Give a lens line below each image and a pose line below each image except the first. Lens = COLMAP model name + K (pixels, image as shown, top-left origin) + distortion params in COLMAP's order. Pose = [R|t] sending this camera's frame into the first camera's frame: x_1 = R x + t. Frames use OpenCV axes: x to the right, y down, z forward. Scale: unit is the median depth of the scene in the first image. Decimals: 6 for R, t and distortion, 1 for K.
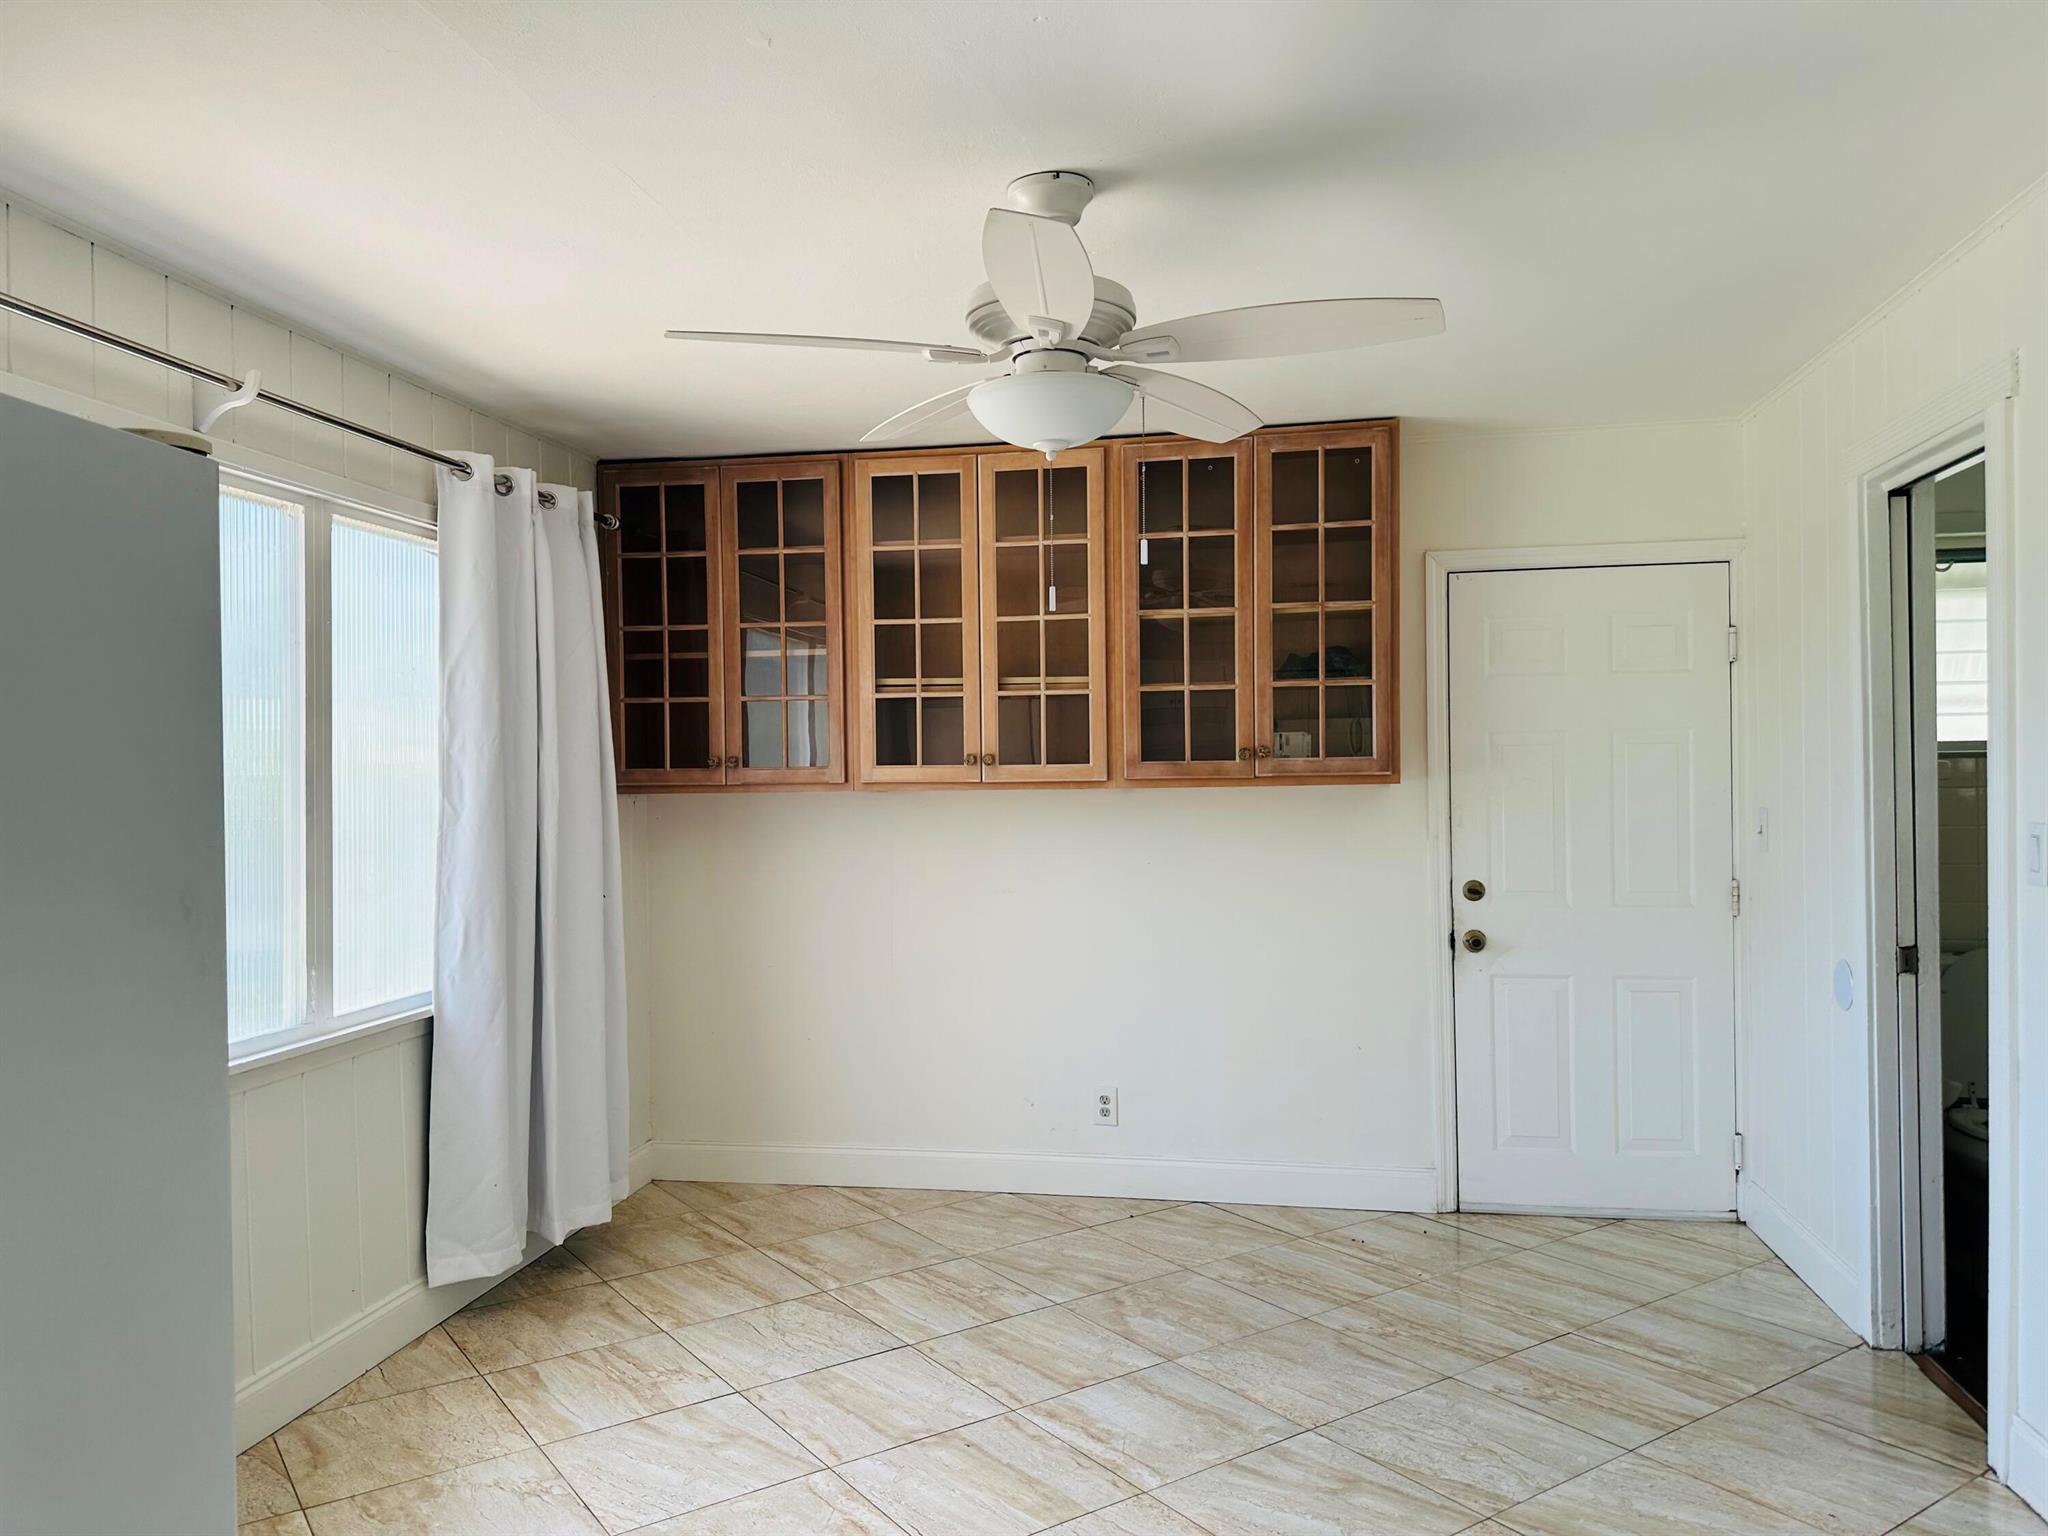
lens RADIAL K [[1422.1, 0, 1029.8], [0, 1422.1, 761.4], [0, 0, 1]] dist [0.102267, -0.226977]
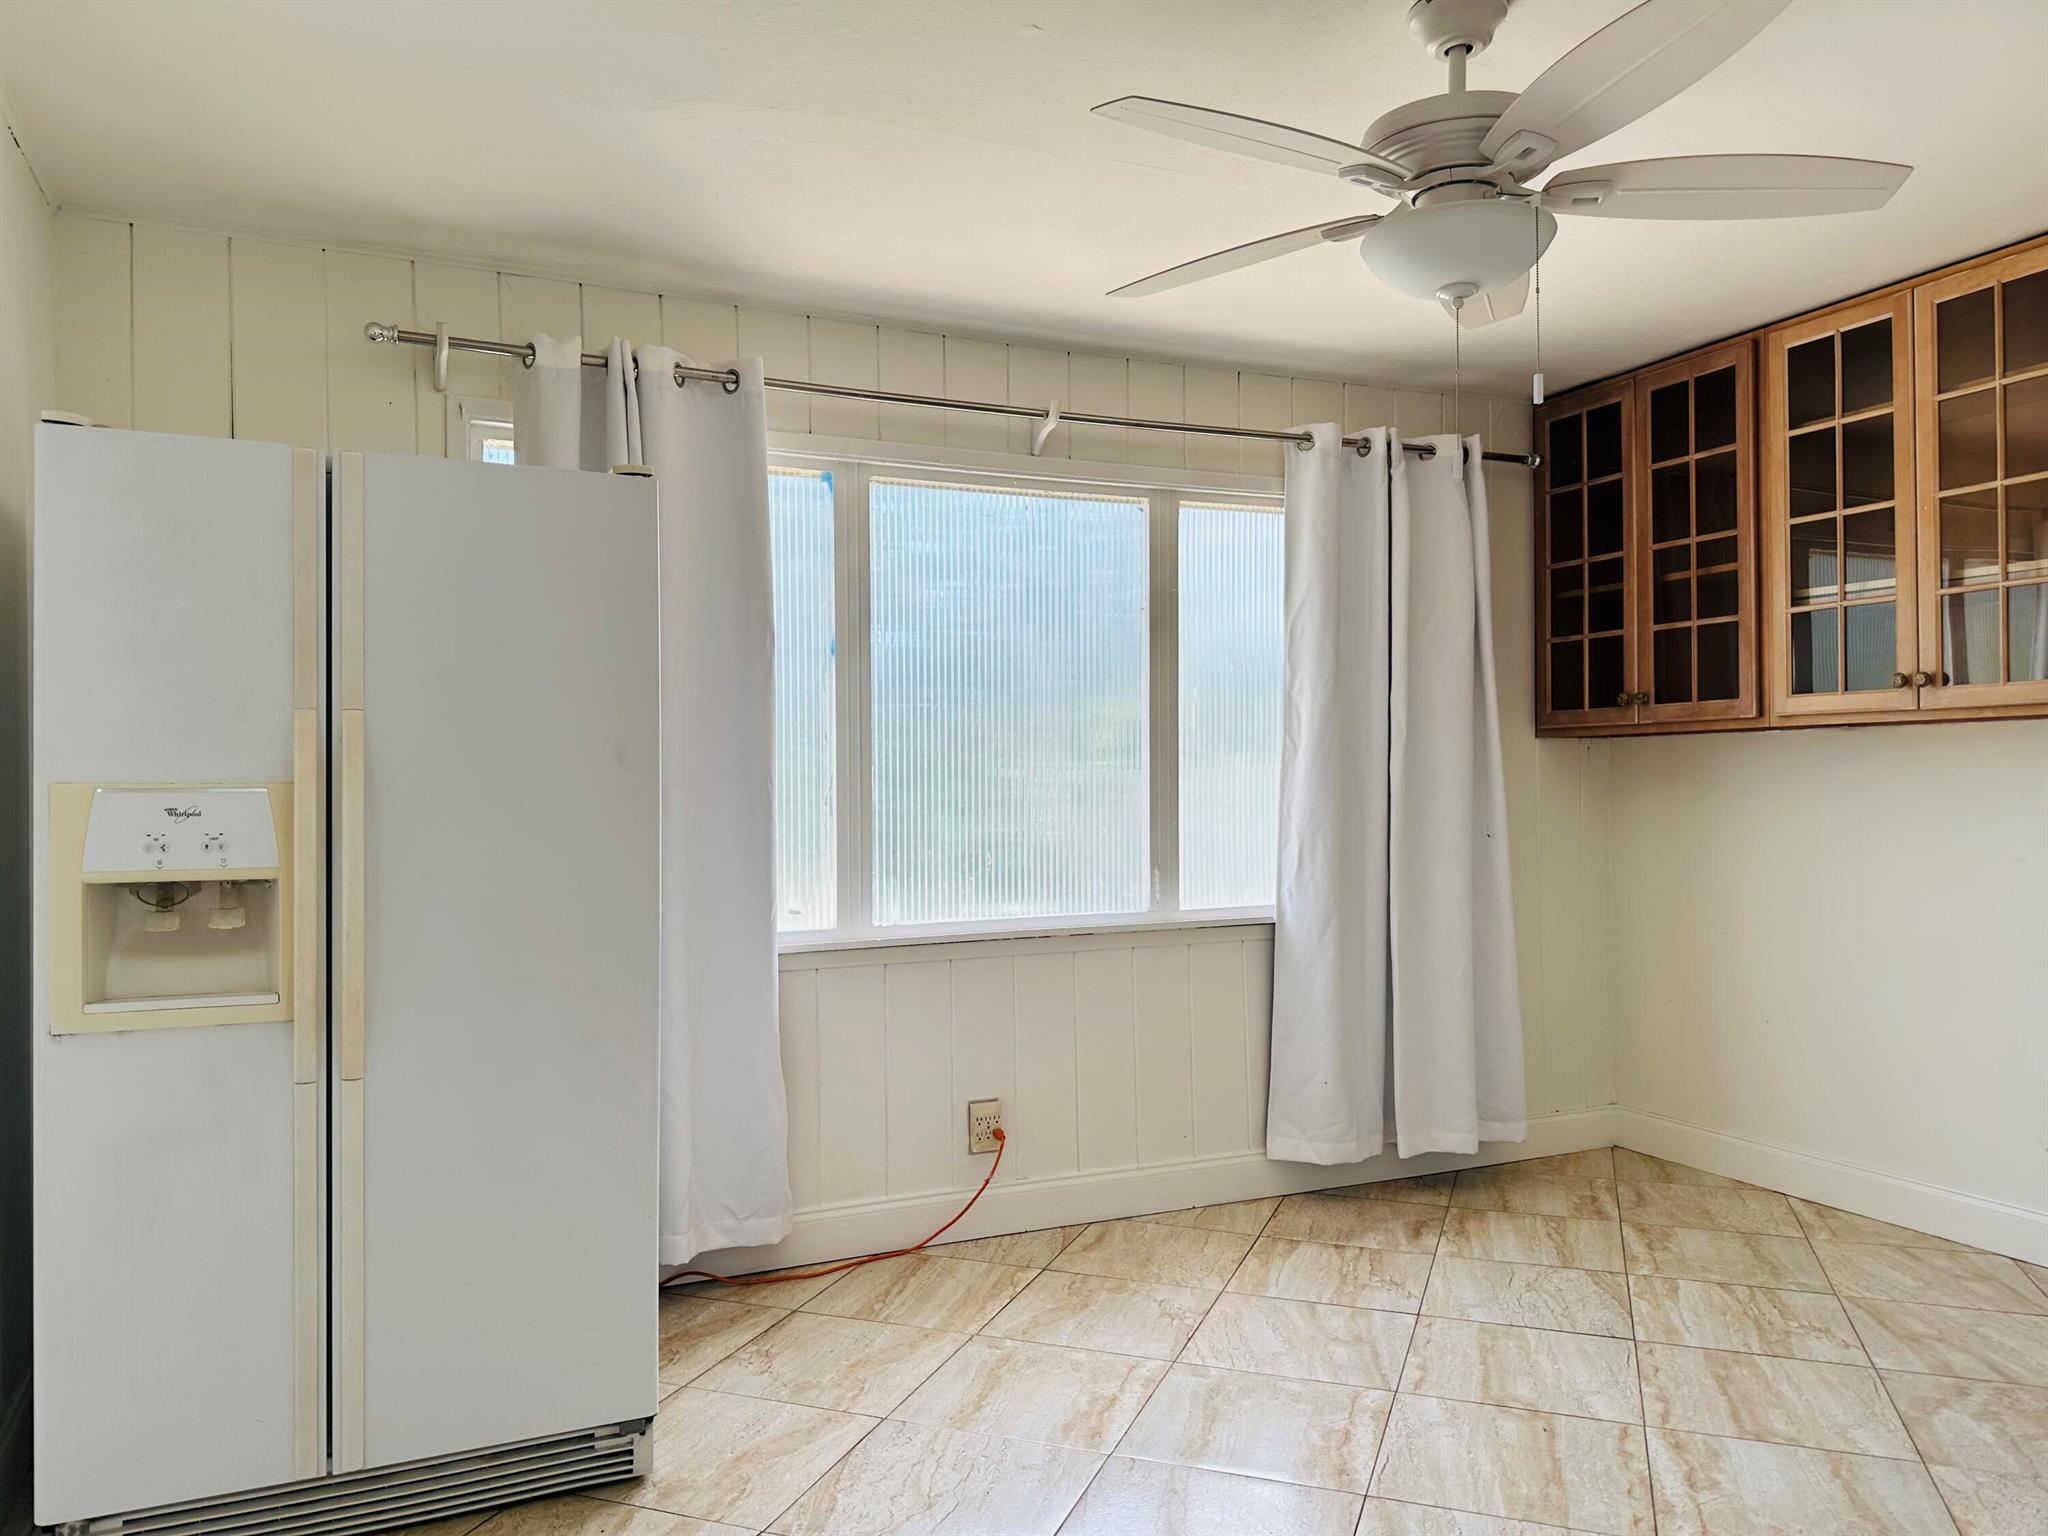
lens RADIAL K [[1449.5, 0, 999.7], [0, 1449.5, 763.5], [0, 0, 1]] dist [0.053161, -0.077937]
pose [[0.549250, -0.007107, -0.835628, 0.388268], [0.011334, 0.999935, -0.001055, 0.042809], [0.835581, -0.008892, 0.549295, 0.161131]]
